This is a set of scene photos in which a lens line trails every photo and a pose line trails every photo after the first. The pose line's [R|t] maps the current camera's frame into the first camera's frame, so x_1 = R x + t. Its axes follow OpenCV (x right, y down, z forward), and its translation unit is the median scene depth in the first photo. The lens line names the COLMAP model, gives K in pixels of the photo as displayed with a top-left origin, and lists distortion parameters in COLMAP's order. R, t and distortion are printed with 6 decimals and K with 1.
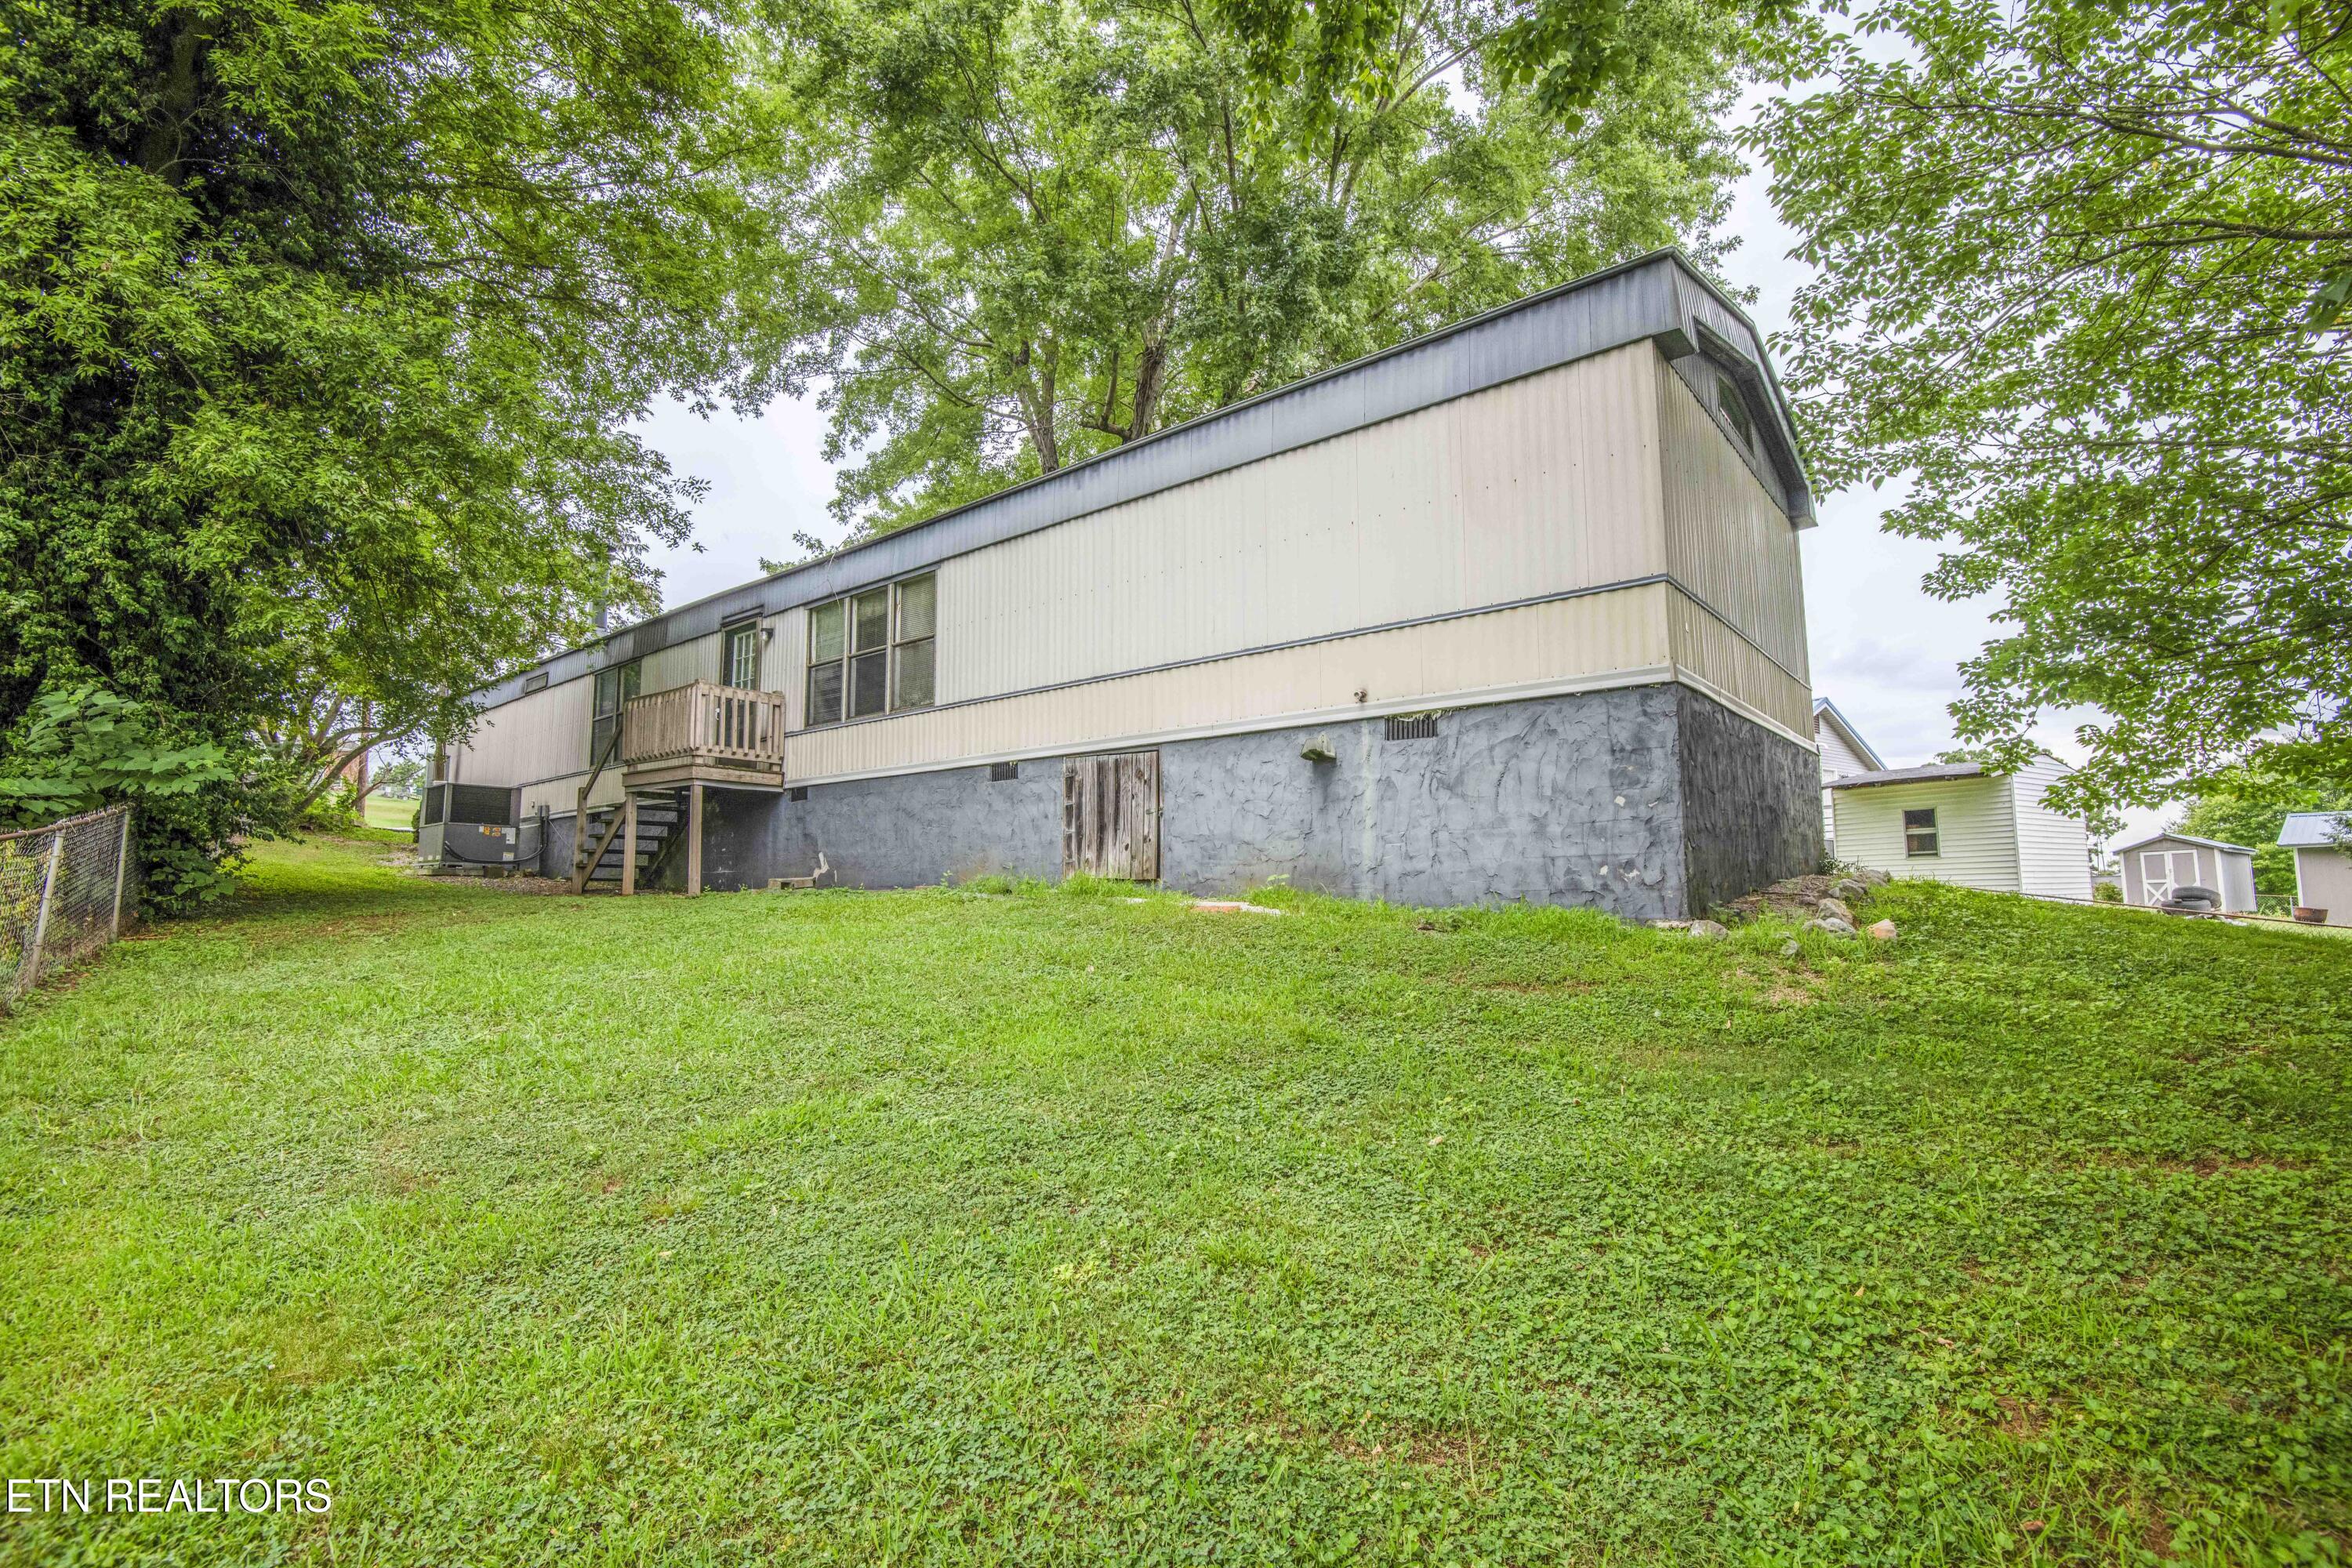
lens RADIAL K [[1087.2, 0, 1184.4], [0, 1087.2, 781.8], [0, 0, 1]] dist [-0.012434, -0.020462]
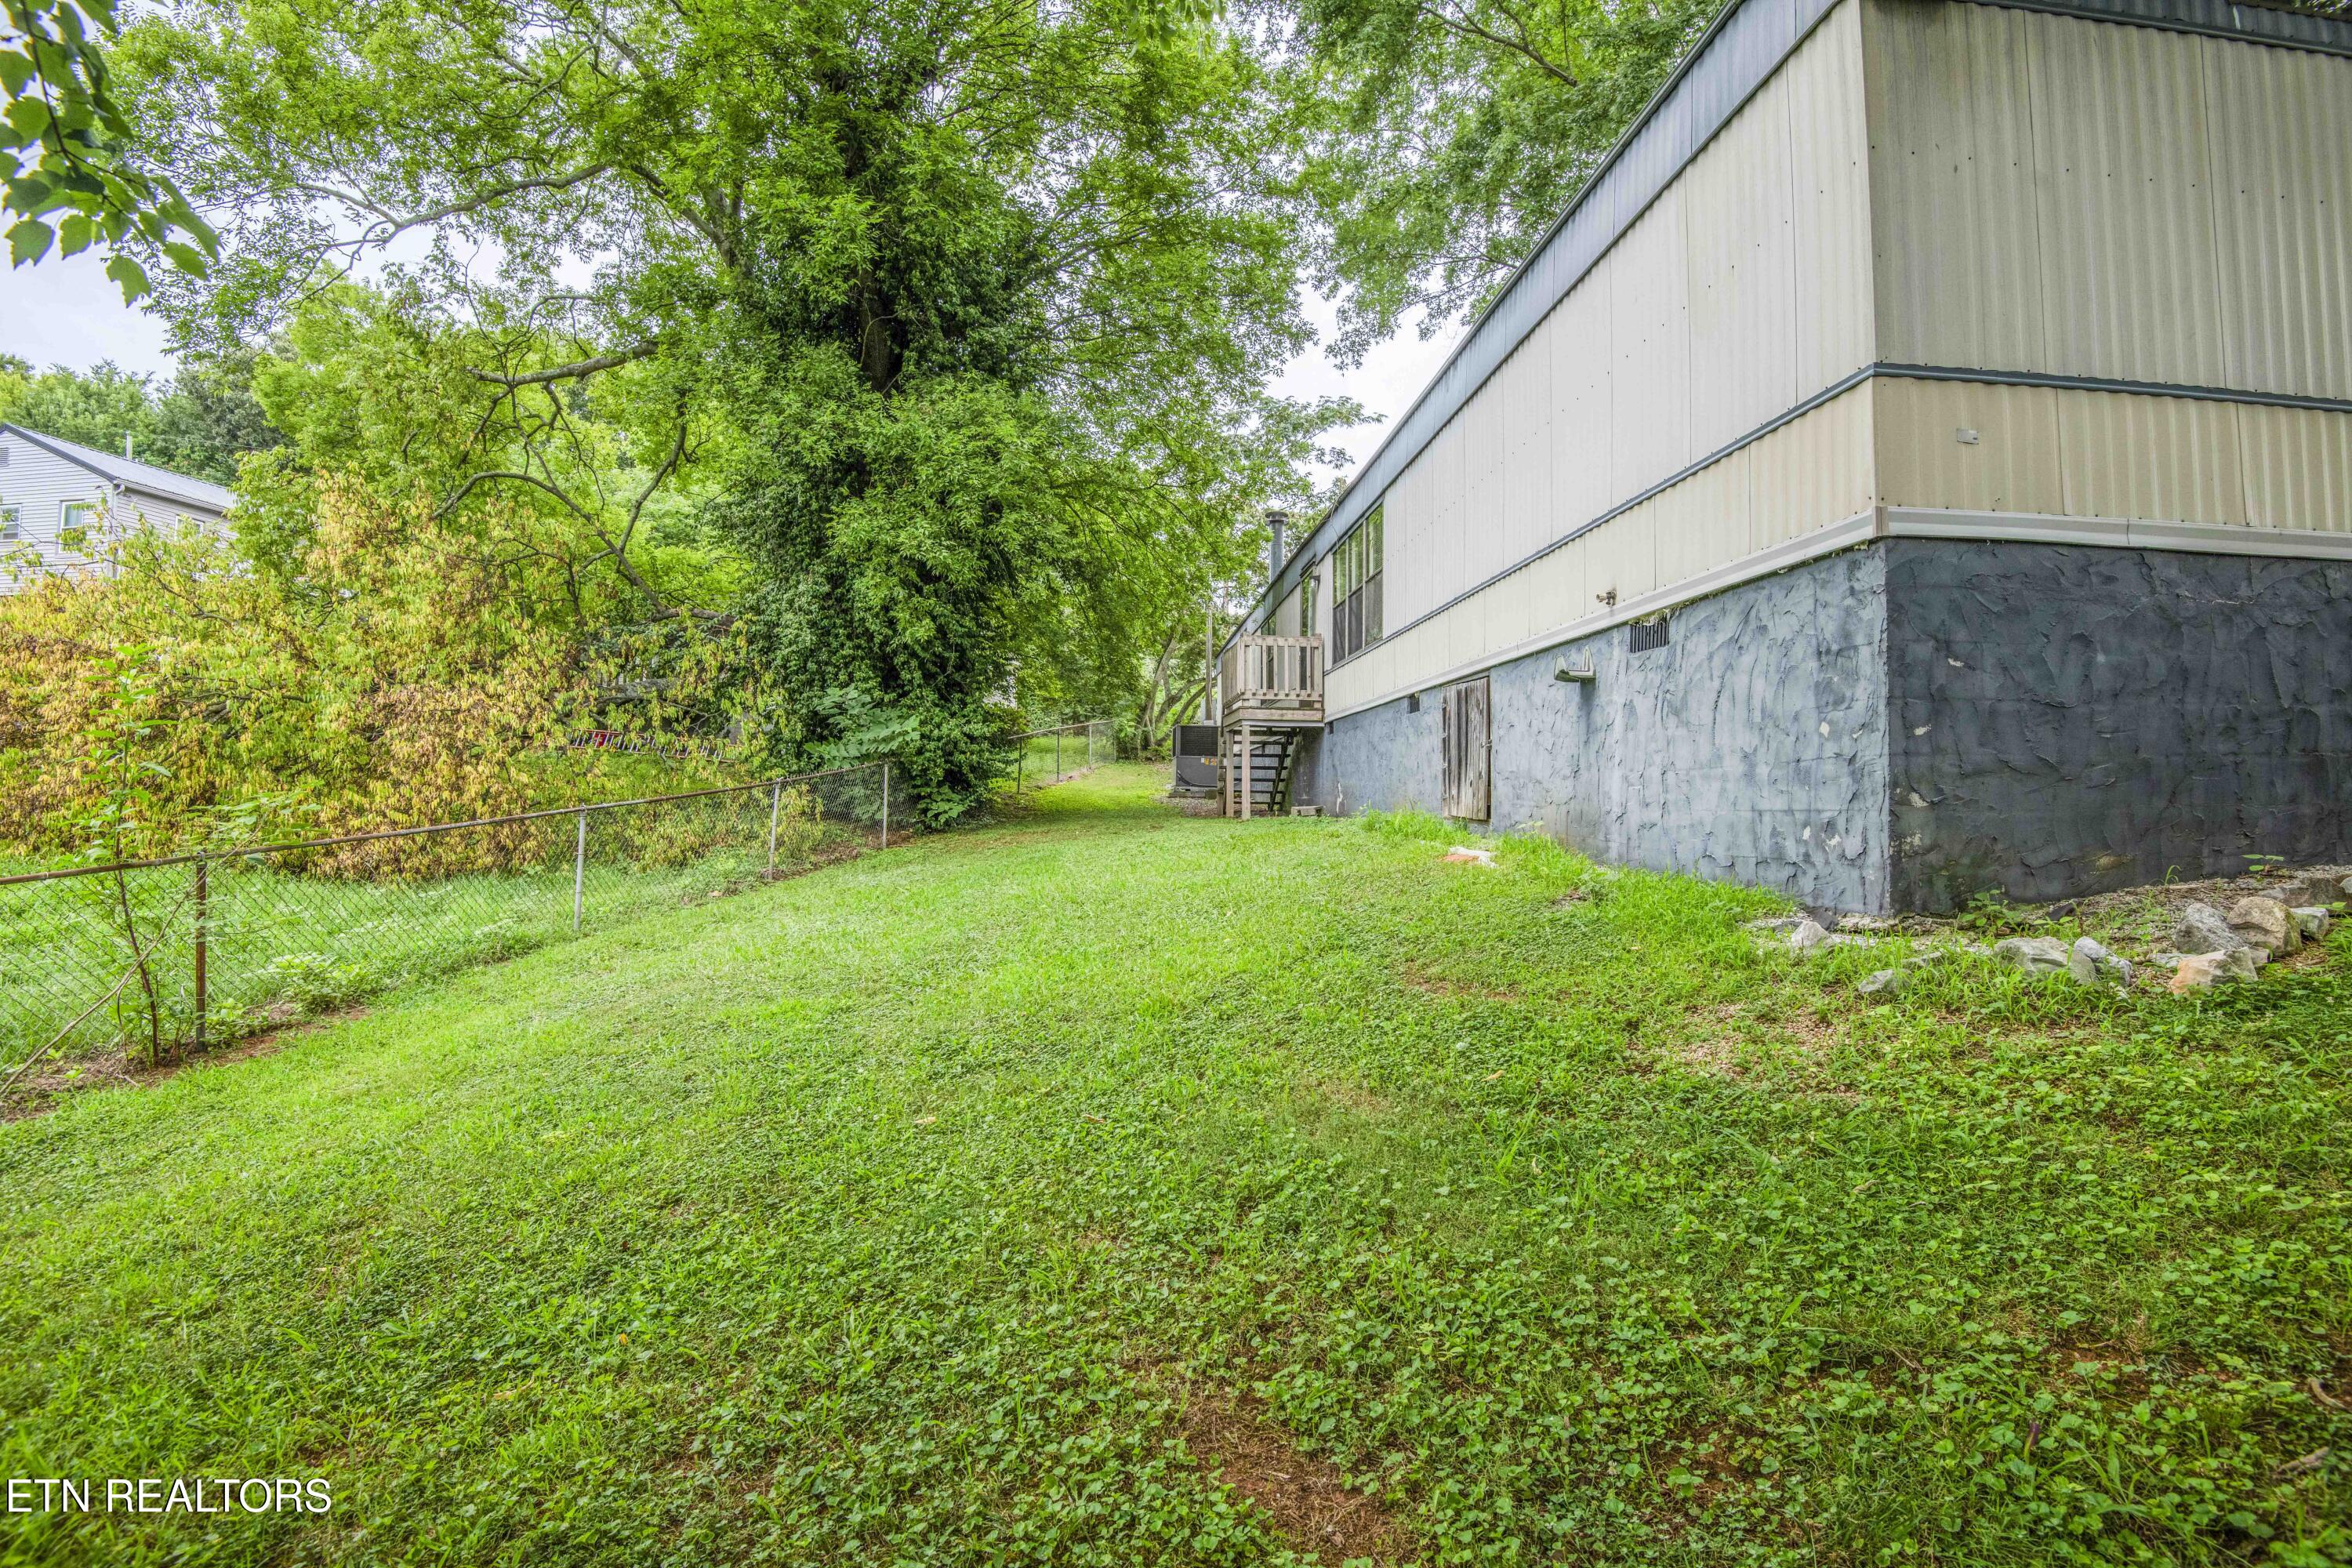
lens RADIAL K [[1087.2, 0, 1184.4], [0, 1087.2, 781.8], [0, 0, 1]] dist [-0.012434, -0.020462]
pose [[0.691939, -0.003408, -0.721948, 0.515332], [0.064855, 0.996239, 0.057457, -0.011388], [0.719037, -0.086579, 0.689558, 0.227544]]
